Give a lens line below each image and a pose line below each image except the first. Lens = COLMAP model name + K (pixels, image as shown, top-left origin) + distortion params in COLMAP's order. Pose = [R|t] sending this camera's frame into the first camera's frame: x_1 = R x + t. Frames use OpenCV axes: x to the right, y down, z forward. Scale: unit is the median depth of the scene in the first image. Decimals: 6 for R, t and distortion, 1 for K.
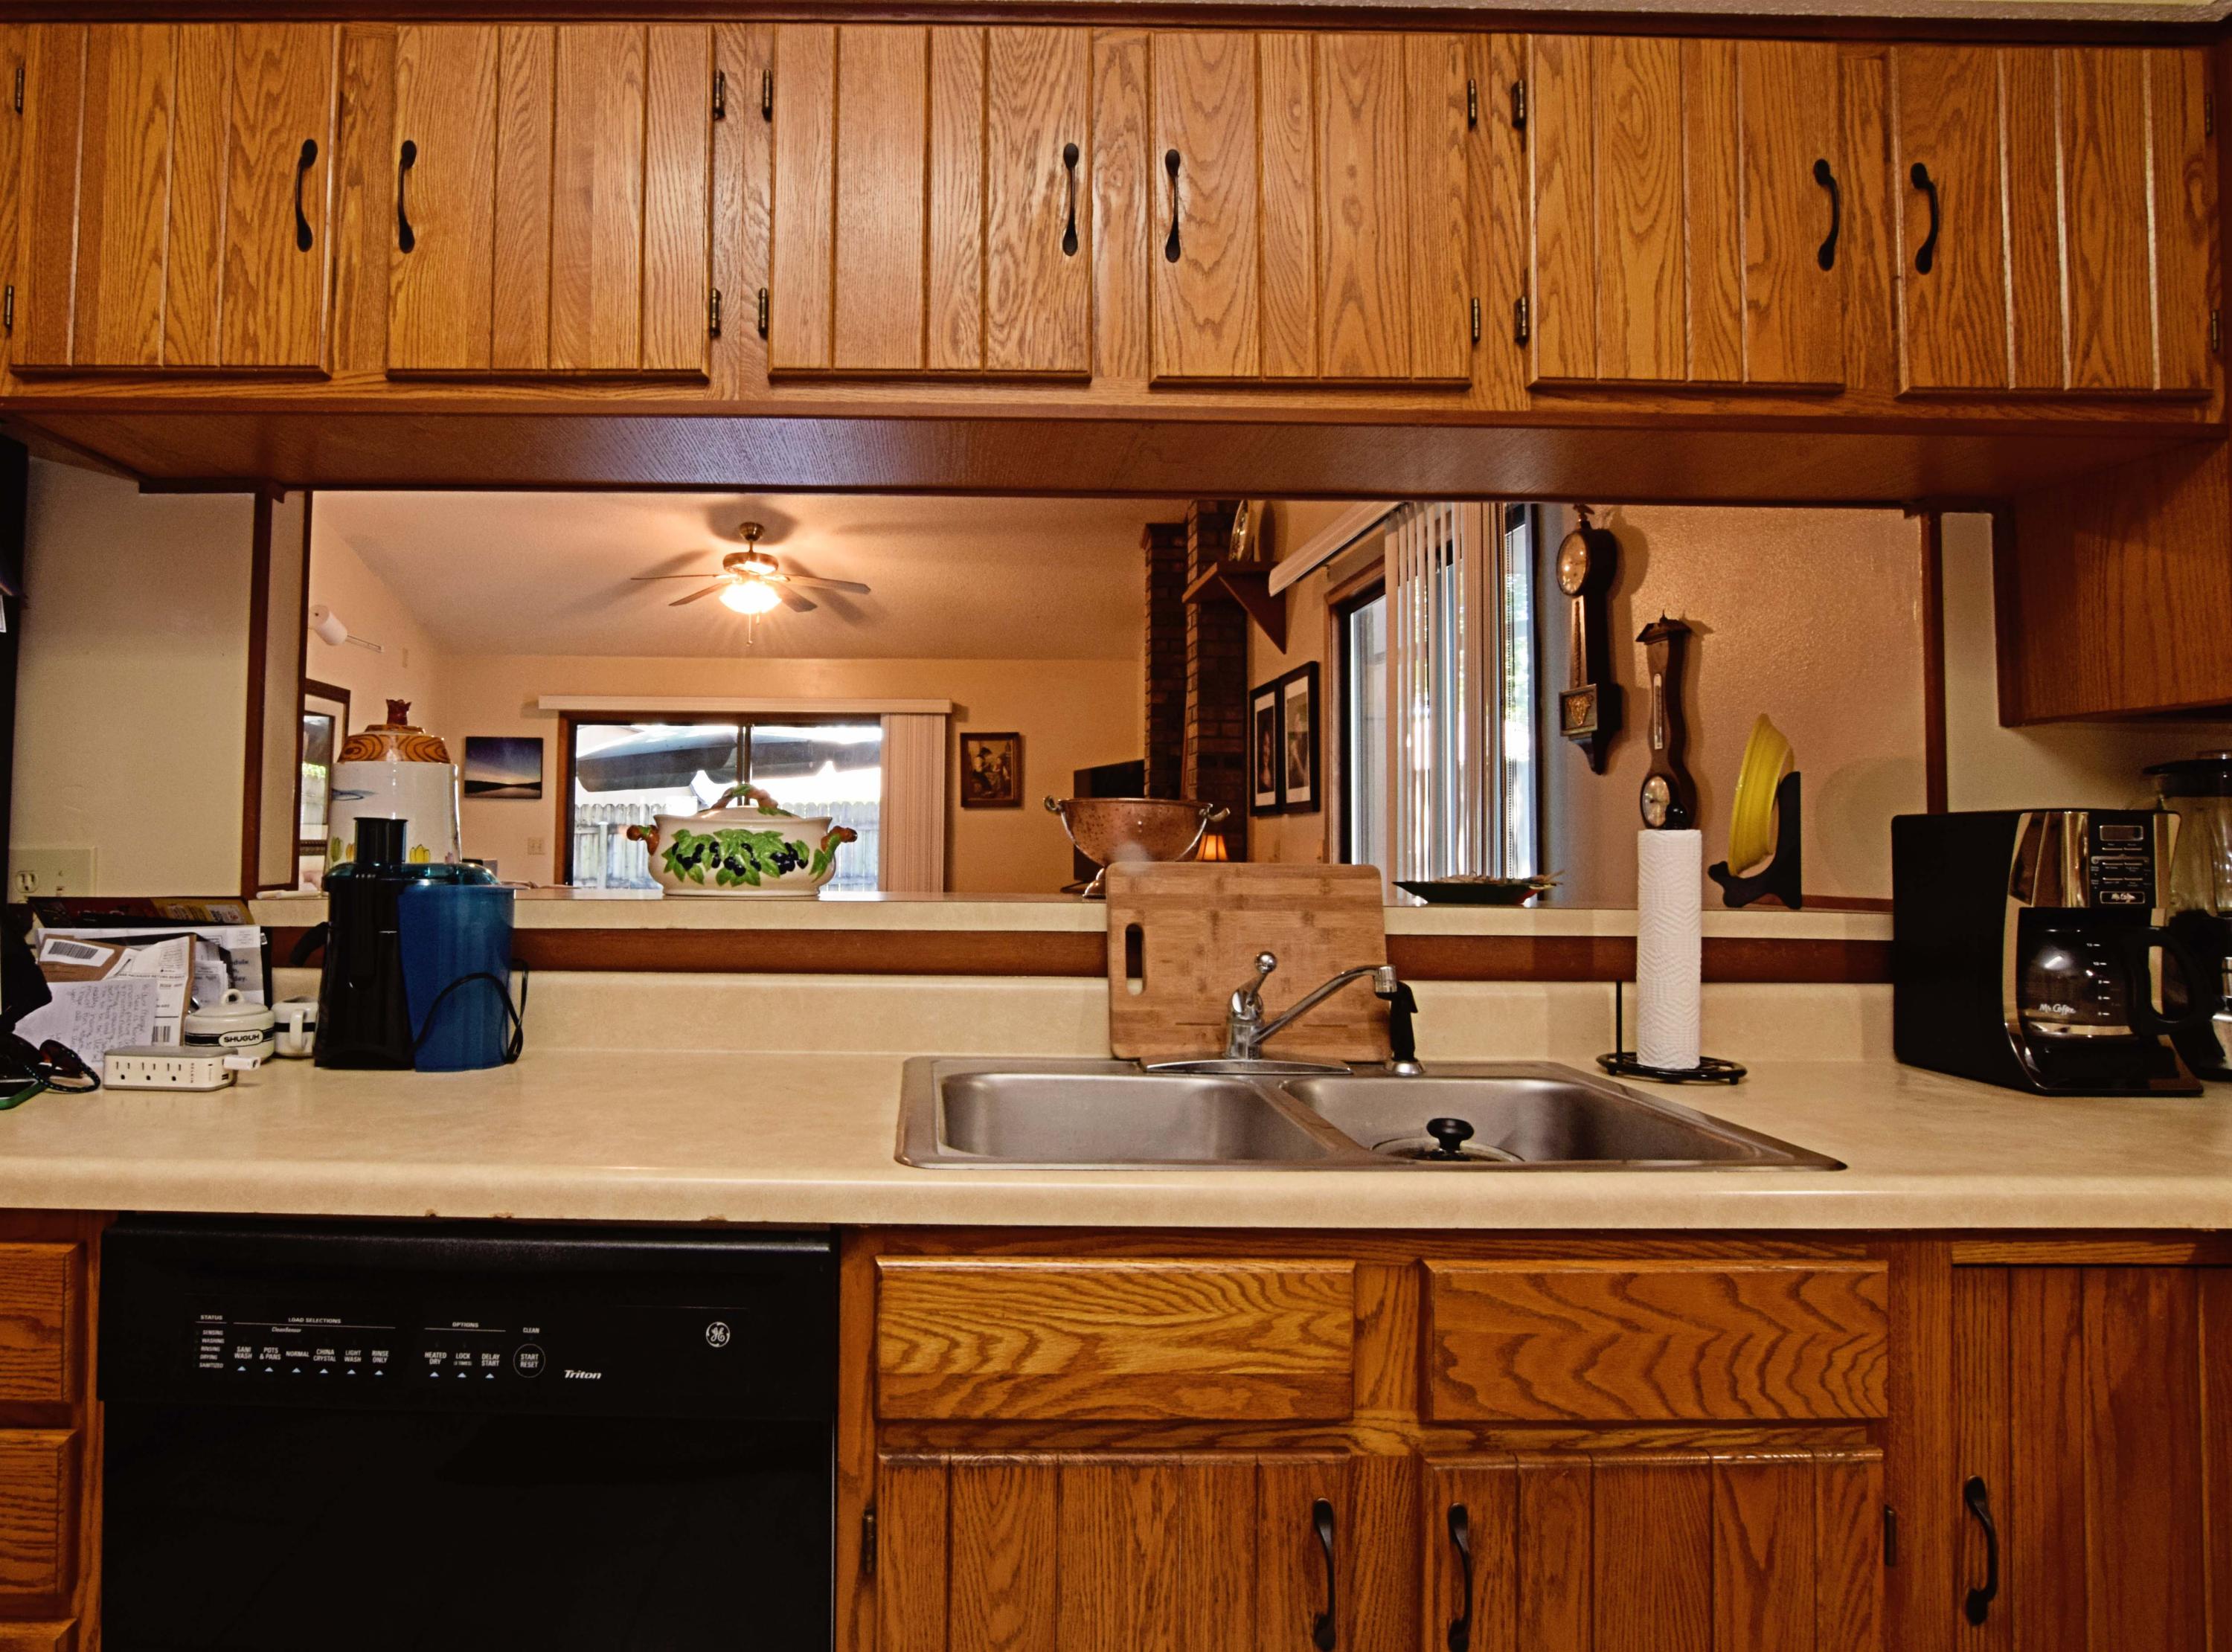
lens RADIAL K [[1303.4, 0, 933.3], [0, 1303.4, 792.6], [0, 0, 1]] dist [-0.034349, 0.010279]
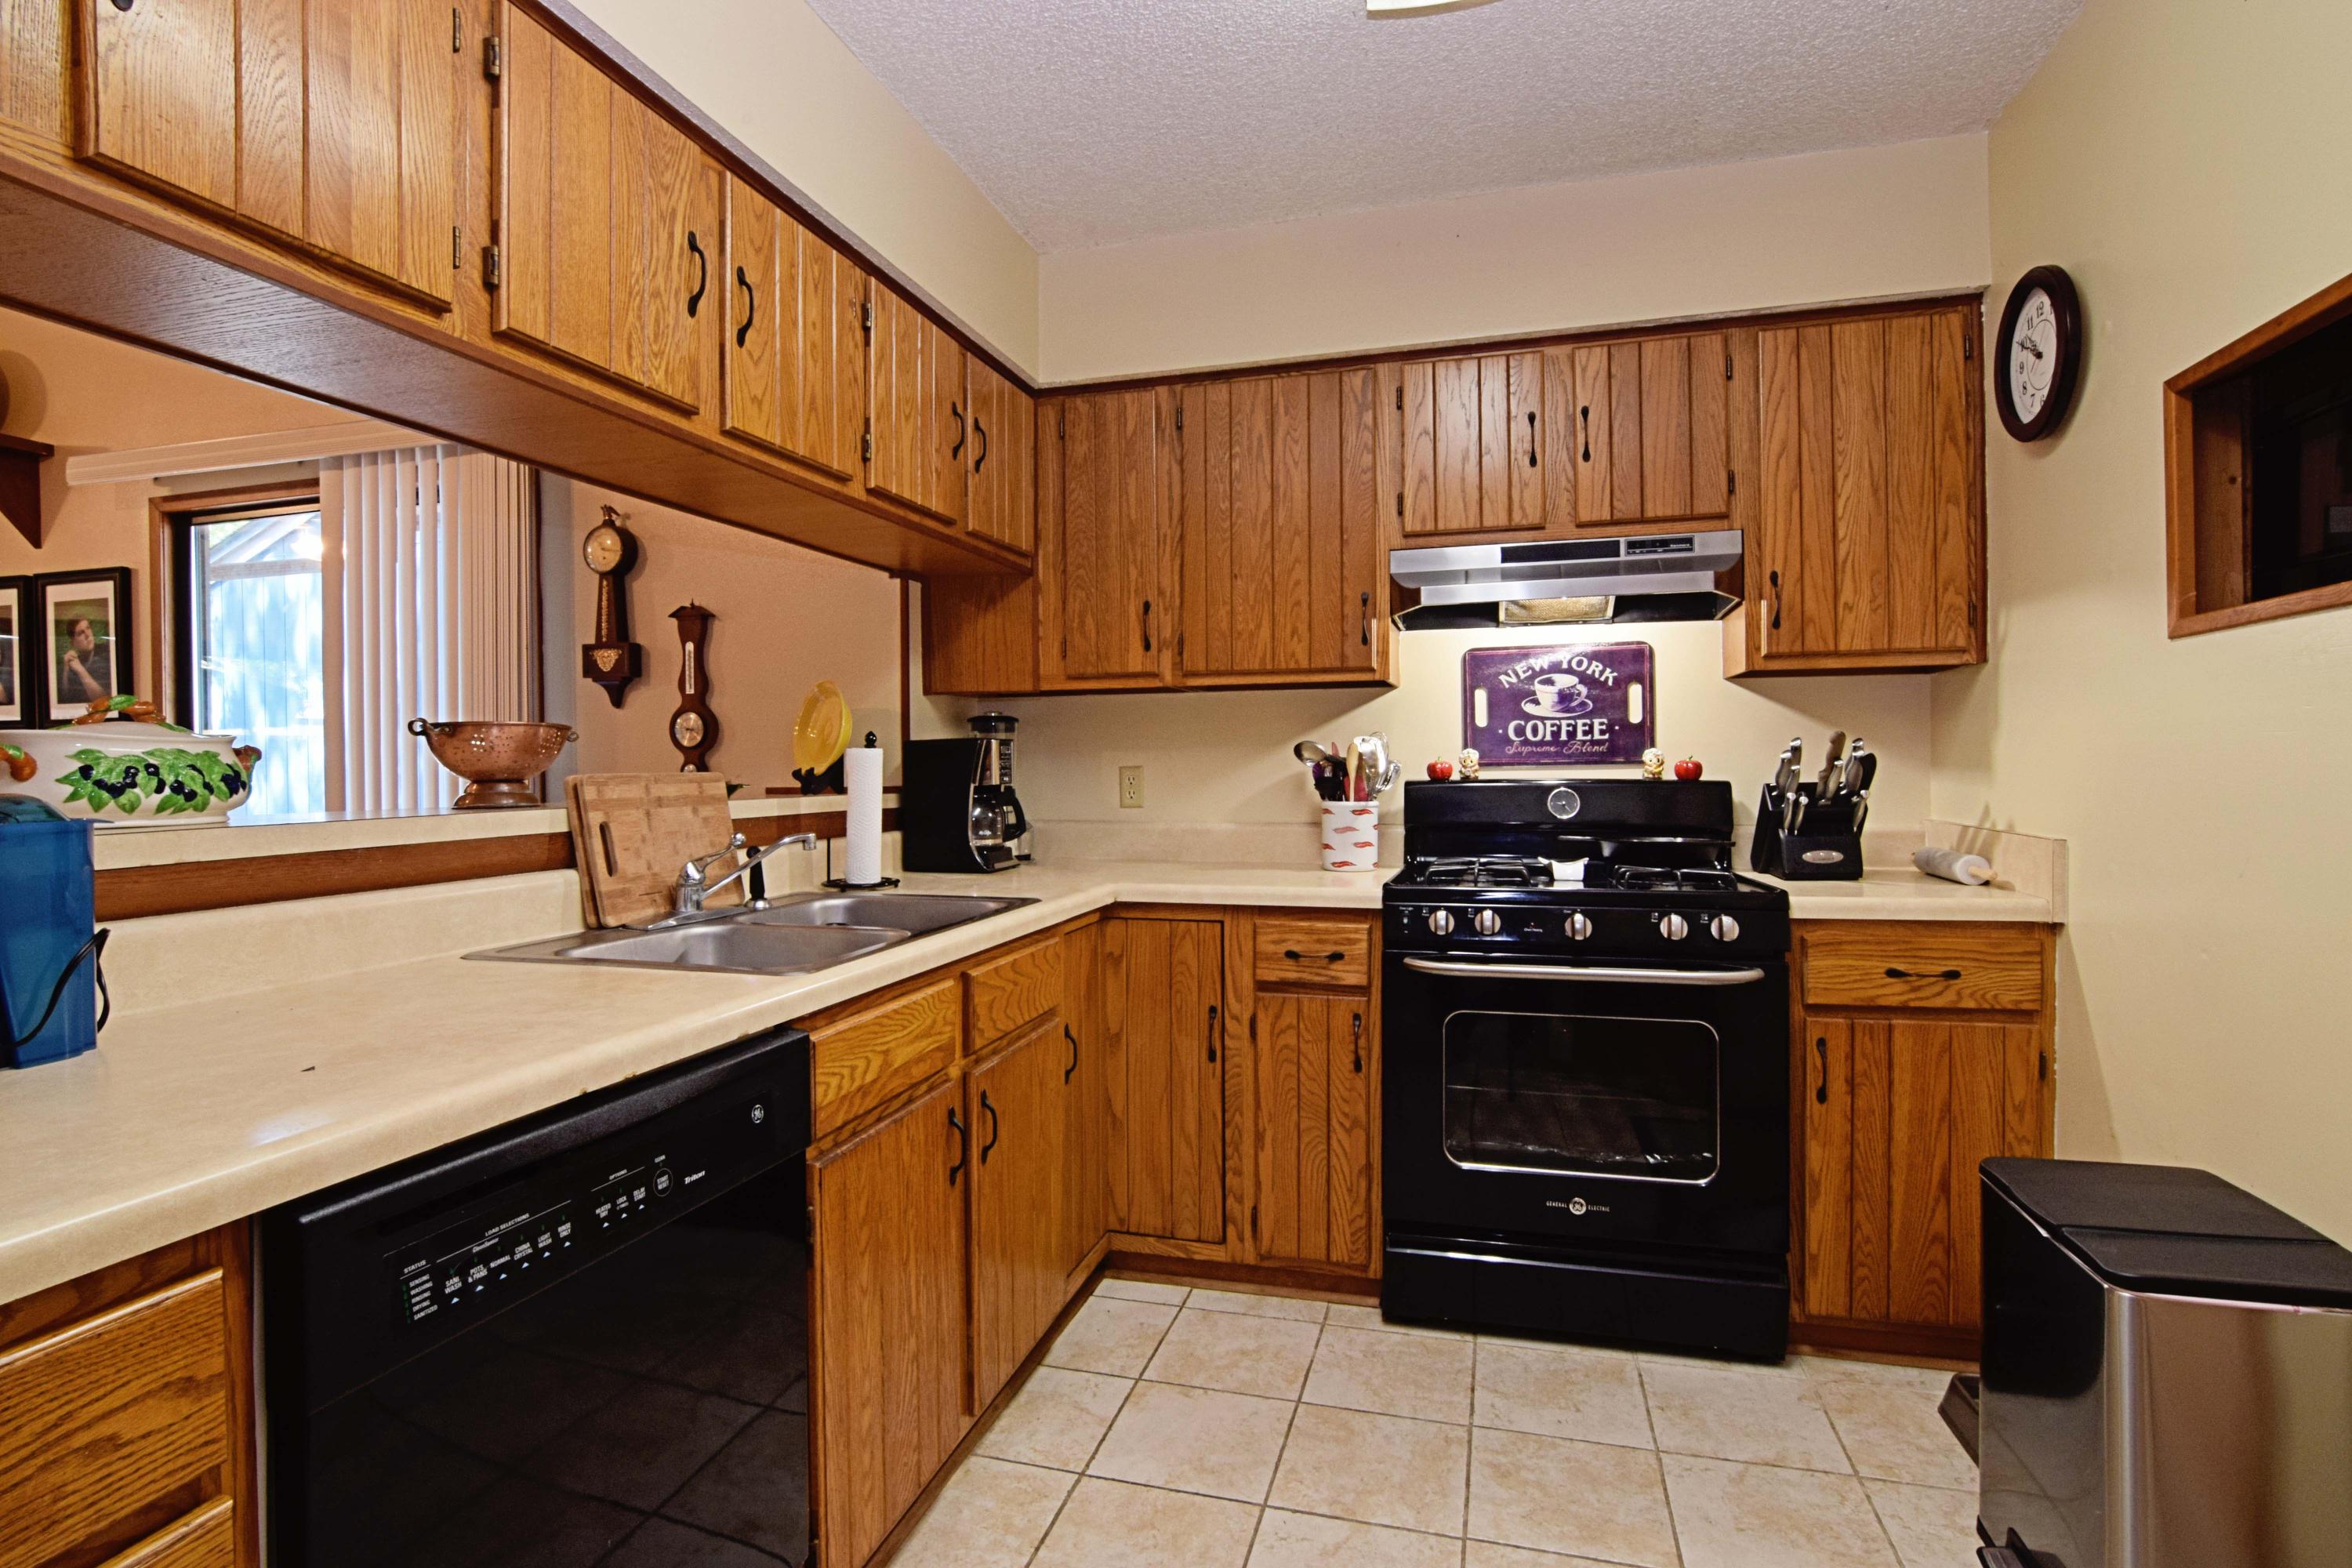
lens RADIAL K [[1151.1, 0, 1181.5], [0, 1151.1, 772.5], [0, 0, 1]] dist [-0.029520, 0.009769]
pose [[0.270103, -0.021274, 0.962597, -0.872312], [-0.026126, 0.999226, 0.029414, 0.004986], [-0.962477, -0.033094, 0.269338, 0.178411]]
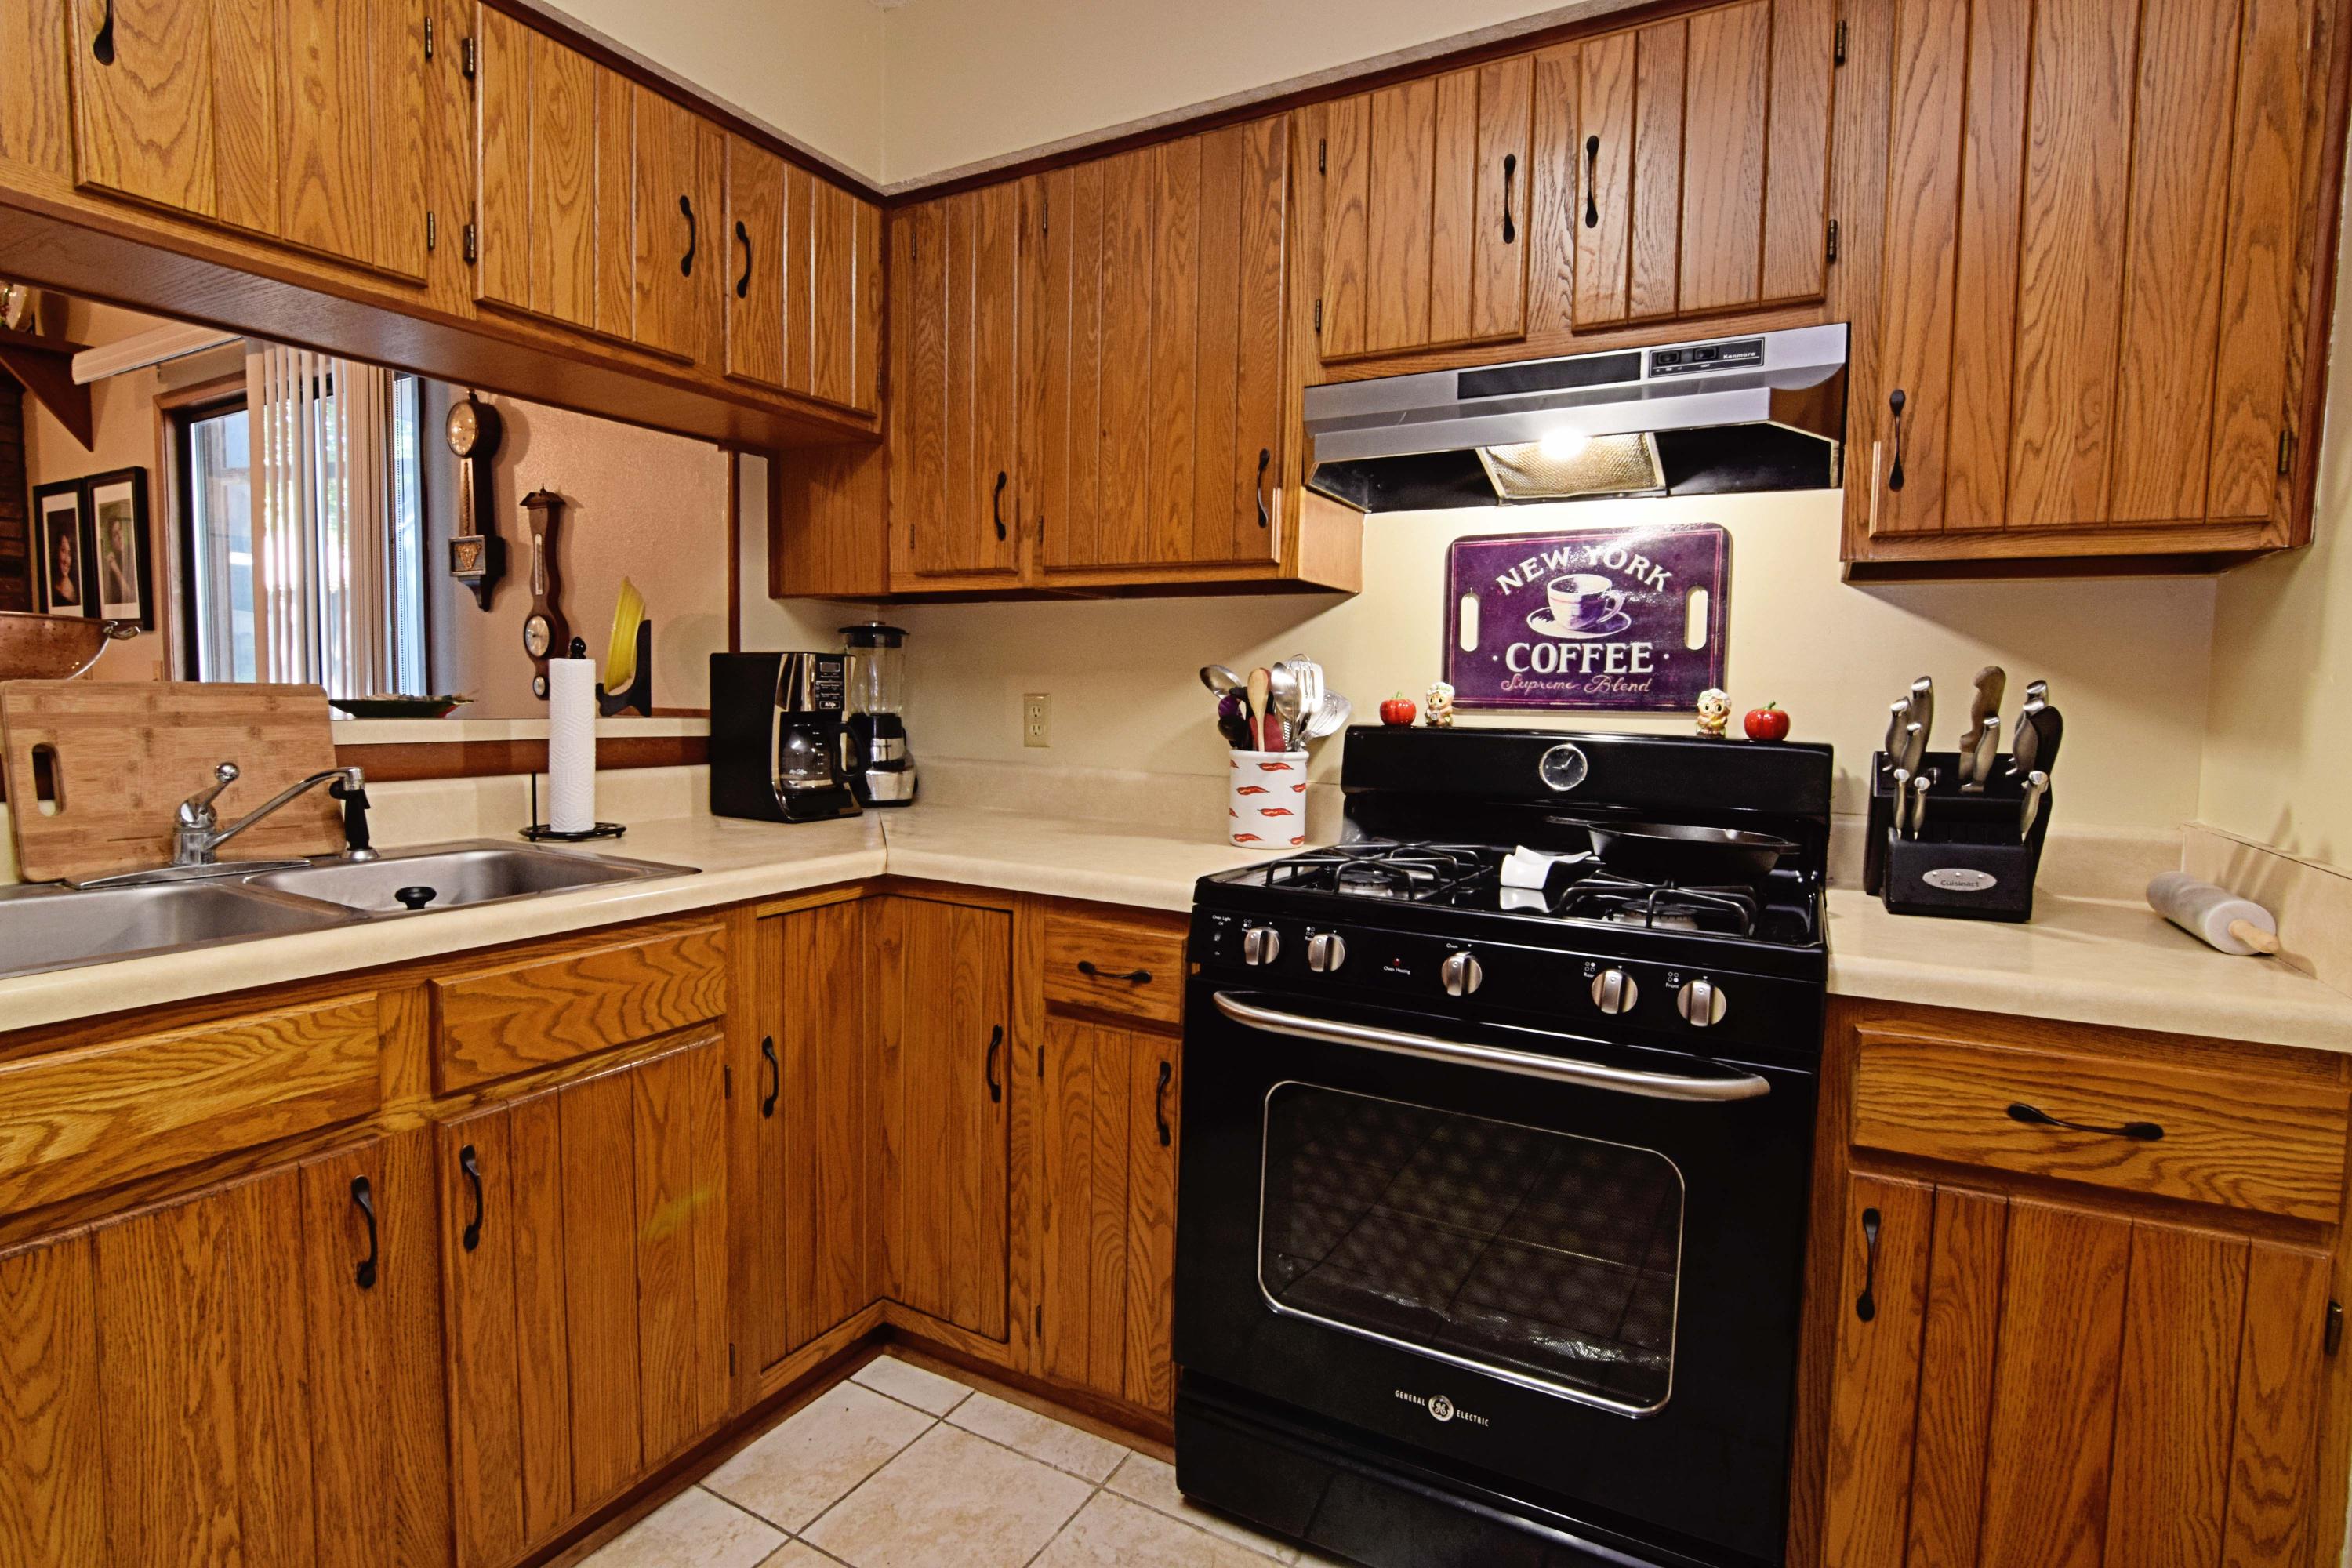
lens RADIAL K [[1151.1, 0, 1177.1], [0, 1151.1, 774.5], [0, 0, 1]] dist [-0.029520, 0.009769]
pose [[0.488353, -0.063097, 0.870362, -0.188084], [-0.049852, 0.993737, 0.100013, -0.002669], [-0.871221, -0.092231, 0.482149, -0.159597]]
